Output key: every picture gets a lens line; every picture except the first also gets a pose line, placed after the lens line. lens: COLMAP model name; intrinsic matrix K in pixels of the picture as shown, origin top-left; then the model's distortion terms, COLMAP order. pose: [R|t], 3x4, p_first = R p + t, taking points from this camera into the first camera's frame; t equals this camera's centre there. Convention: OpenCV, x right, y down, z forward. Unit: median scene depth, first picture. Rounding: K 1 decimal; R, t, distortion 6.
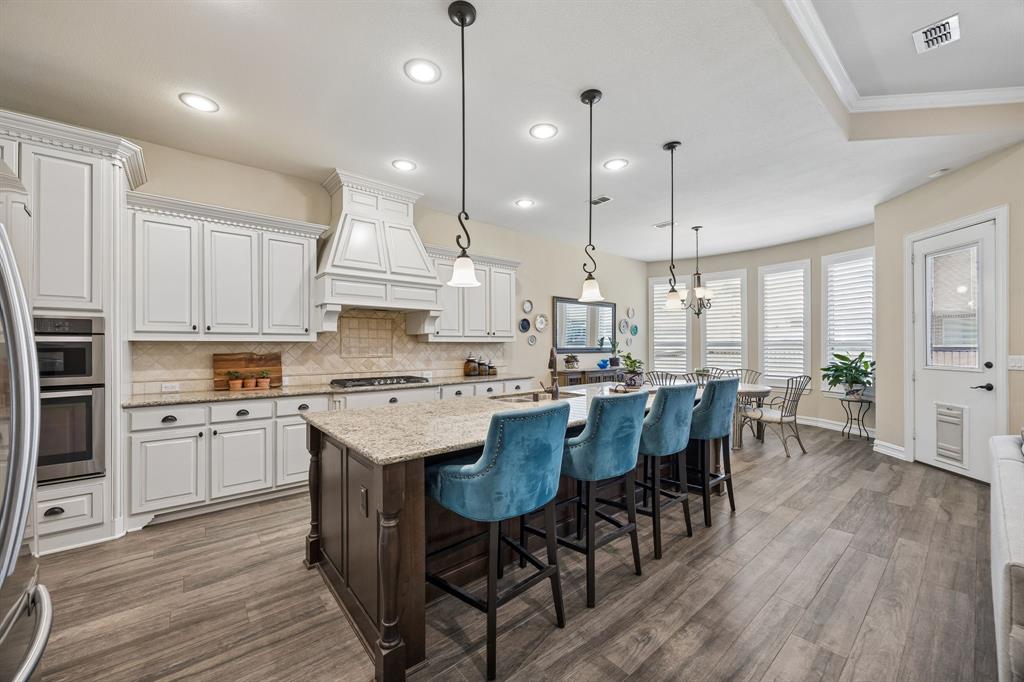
lens RADIAL K [[391.1, 0, 508.4], [0, 391.1, 345.0], [0, 0, 1]] dist [-0.005079, -0.000383]
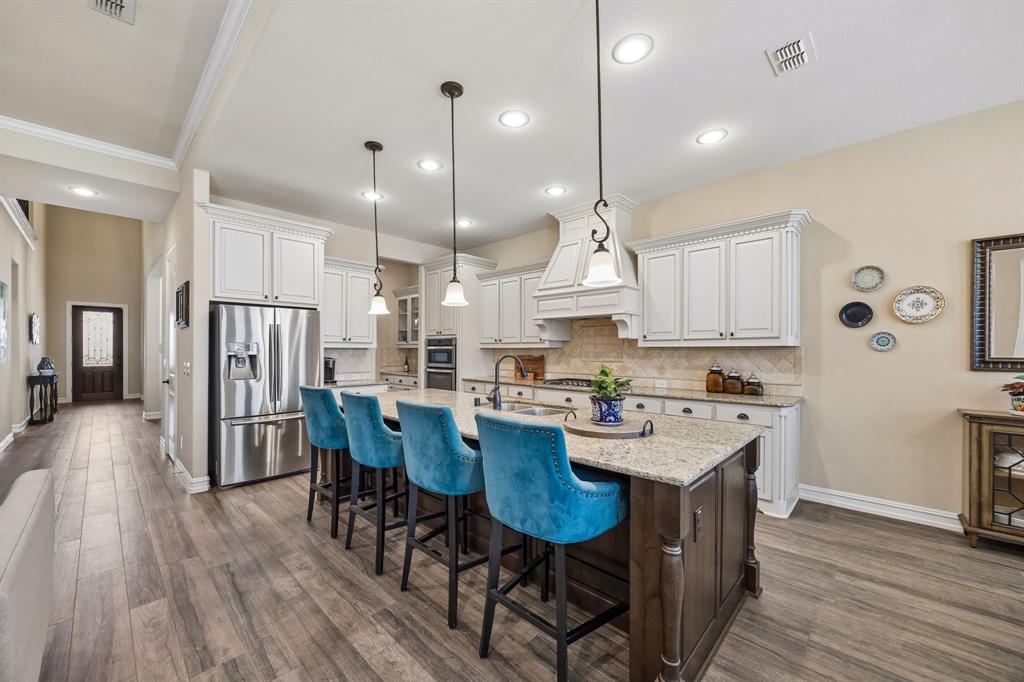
lens RADIAL K [[391.1, 0, 506.6], [0, 391.1, 352.1], [0, 0, 1]] dist [-0.005079, -0.000383]
pose [[0.109287, 0.008839, -0.993971, 0.571359], [0.000579, 0.999960, 0.008956, -0.003959], [0.994010, -0.001554, 0.109277, 0.502028]]
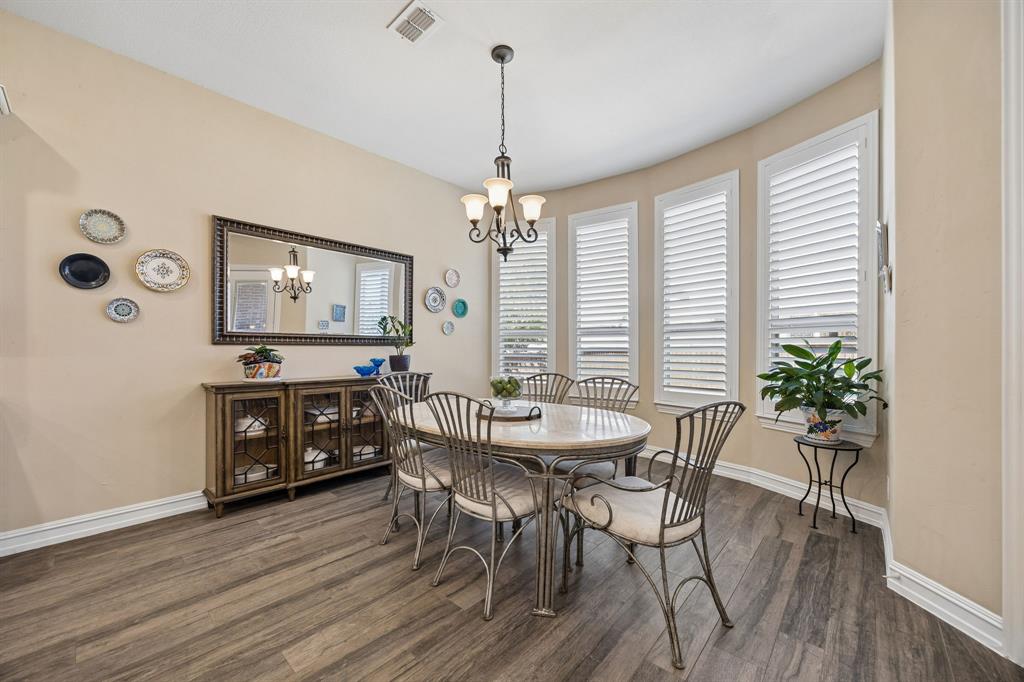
lens RADIAL K [[391.1, 0, 514.6], [0, 391.1, 347.5], [0, 0, 1]] dist [-0.005079, -0.000383]
pose [[0.989717, 0.002204, 0.143025, 0.455433], [-0.002257, 0.999997, 0.000205, 0.028628], [-0.143024, -0.000526, 0.989719, 0.593808]]
